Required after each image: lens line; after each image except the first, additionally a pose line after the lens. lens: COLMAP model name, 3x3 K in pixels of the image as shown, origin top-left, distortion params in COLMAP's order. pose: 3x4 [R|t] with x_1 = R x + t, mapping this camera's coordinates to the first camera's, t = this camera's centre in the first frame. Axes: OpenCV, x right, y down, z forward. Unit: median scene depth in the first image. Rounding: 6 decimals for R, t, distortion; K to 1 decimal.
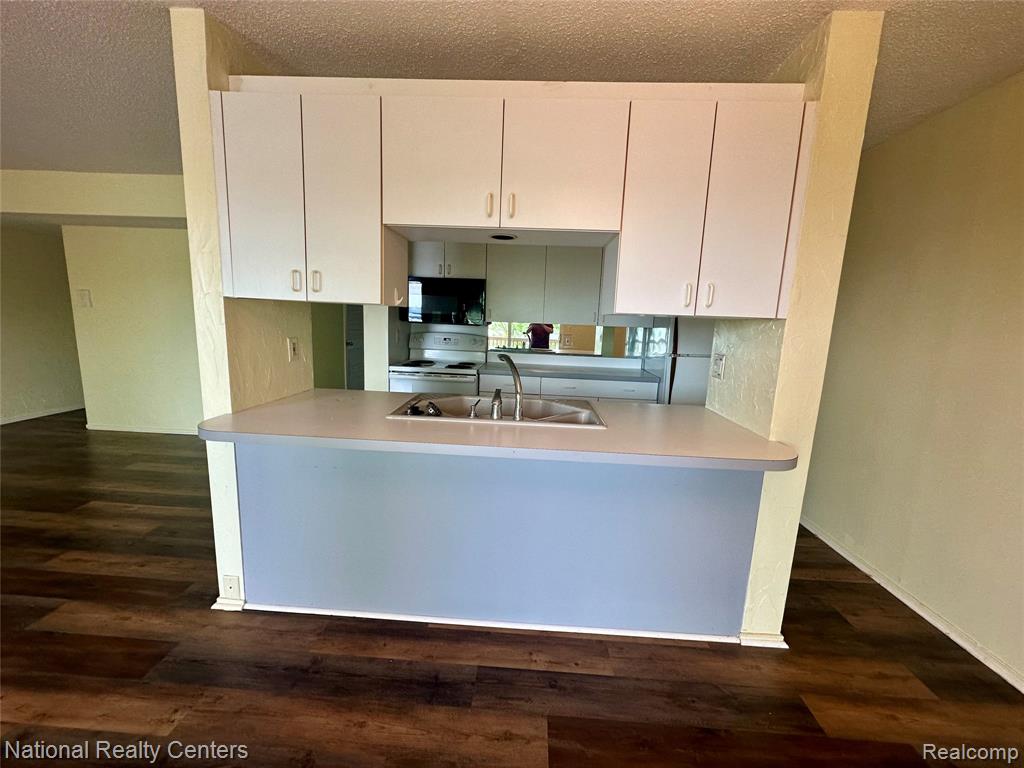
lens RADIAL K [[407.7, 0, 512.0], [0, 407.7, 384.0], [0, 0, 1]] dist [-0.000717, 0.000291]
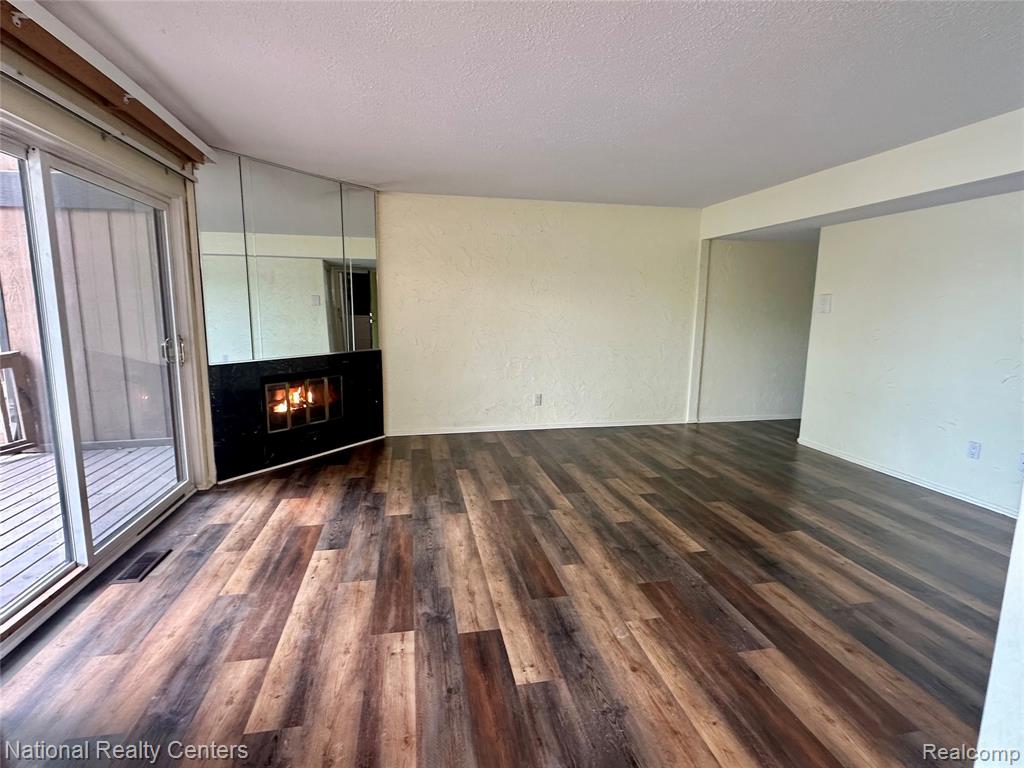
lens RADIAL K [[504.3, 0, 512.0], [0, 504.3, 384.0], [0, 0, 1]] dist [-0.001070, -0.000262]
pose [[0.253770, 0.112836, -0.960661, -0.220339], [-0.156348, 0.984897, 0.074382, -0.012932], [0.954545, 0.131321, 0.267579, 0.087098]]
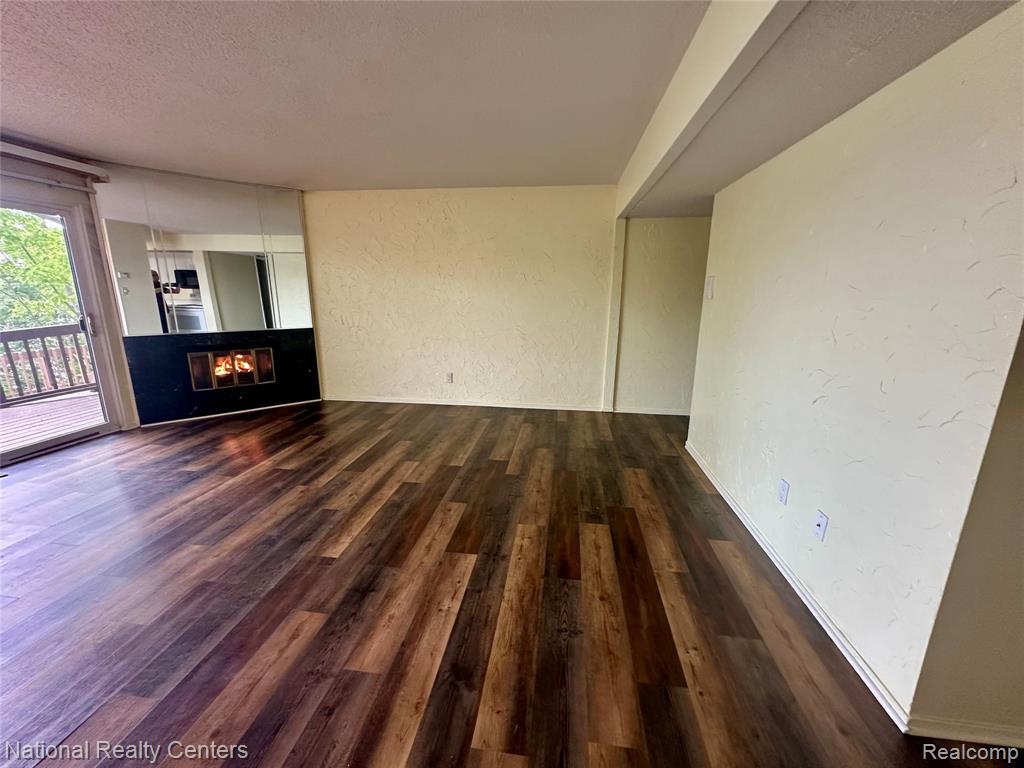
lens RADIAL K [[407.7, 0, 512.0], [0, 407.7, 384.0], [0, 0, 1]] dist [-0.000717, 0.000291]
pose [[-0.074532, 0.188731, -0.979197, -0.445987], [-0.172238, 0.964734, 0.199053, -0.238034], [0.982232, 0.183491, -0.039396, 1.332878]]
